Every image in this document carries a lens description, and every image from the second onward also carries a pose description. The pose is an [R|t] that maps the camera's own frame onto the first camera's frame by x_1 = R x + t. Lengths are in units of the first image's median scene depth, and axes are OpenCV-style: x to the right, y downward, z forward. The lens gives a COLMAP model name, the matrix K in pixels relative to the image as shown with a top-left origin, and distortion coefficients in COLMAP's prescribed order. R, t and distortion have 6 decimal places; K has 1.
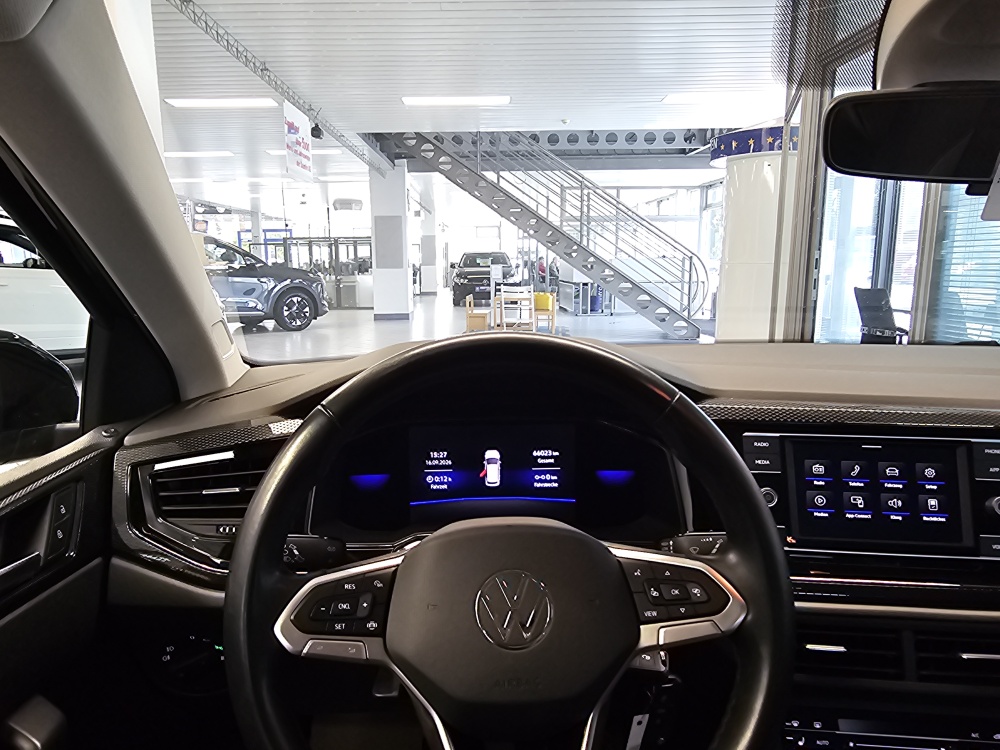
lens RADIAL K [[681.6, 0, 482.0], [0, 681.6, 386.6], [0, 0, 1]] dist [0.003396, -0.002813]
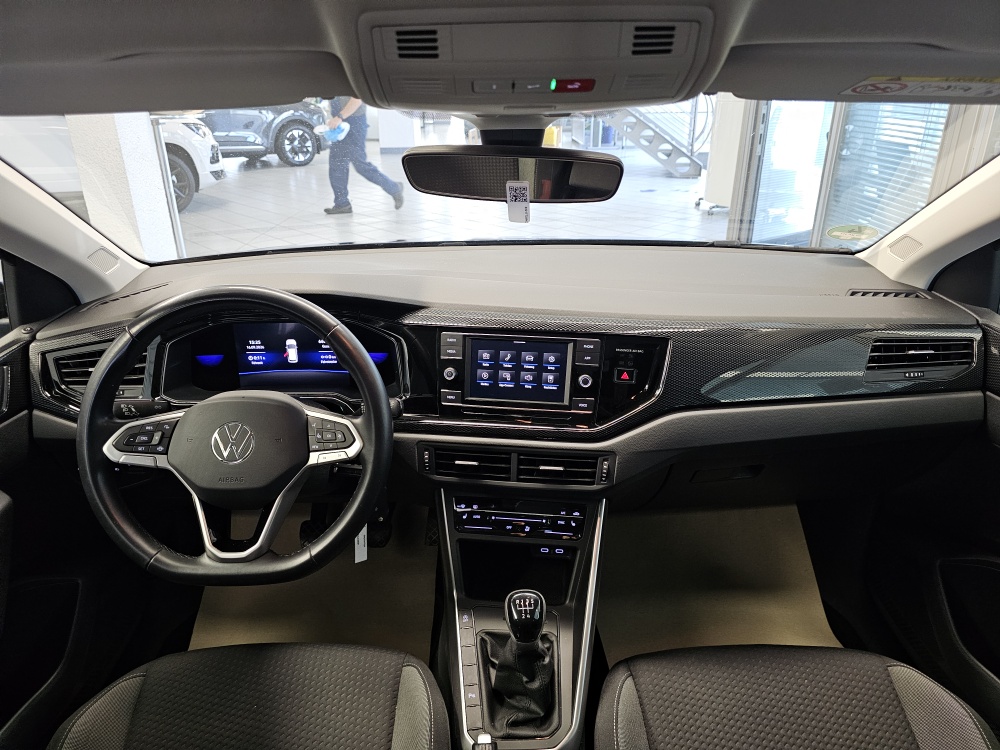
lens RADIAL K [[678.0, 0, 500.6], [0, 678.0, 374.2], [0, 0, 1]] dist [0.059001, -0.054133]
pose [[0.999917, 0.004044, -0.012229, 0.498134], [-0.001193, 0.974443, 0.224632, -0.170841], [0.012824, -0.224598, 0.974367, -0.480781]]
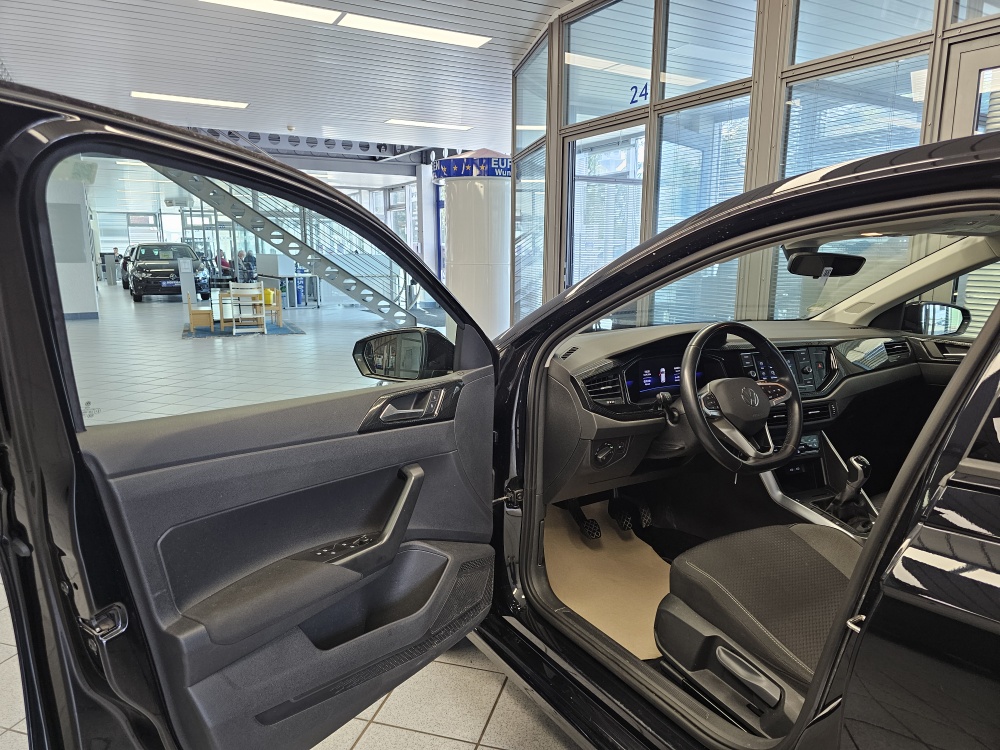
lens RADIAL K [[679.0, 0, 494.5], [0, 679.0, 378.7], [0, 0, 1]] dist [0.037414, -0.004149]
pose [[0.867634, -0.080490, 0.490645, -1.800218], [0.079119, 0.996586, 0.023579, 0.022797], [-0.490868, 0.018361, 0.871041, -0.925714]]
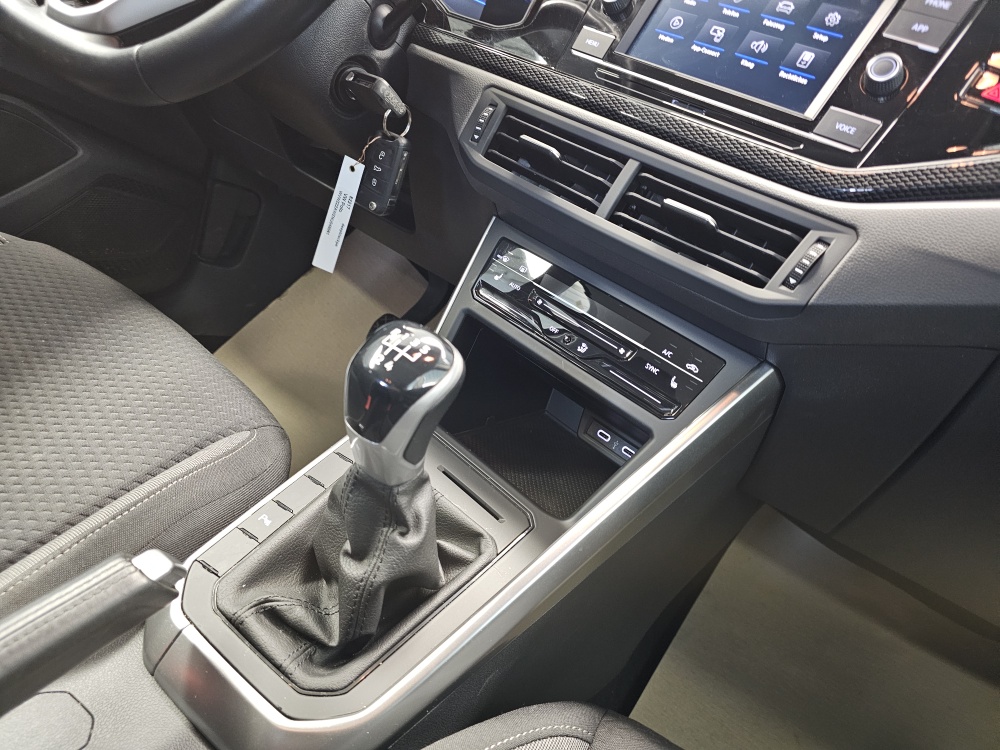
lens RADIAL K [[678.0, 0, 495.5], [0, 678.0, 375.0], [0, 0, 1]] dist [0.059001, -0.054133]
pose [[0.766853, 0.492730, -0.411283, 0.762018], [-0.417303, 0.869642, 0.263781, 0.349519], [0.487642, -0.030652, 0.872506, 0.210662]]
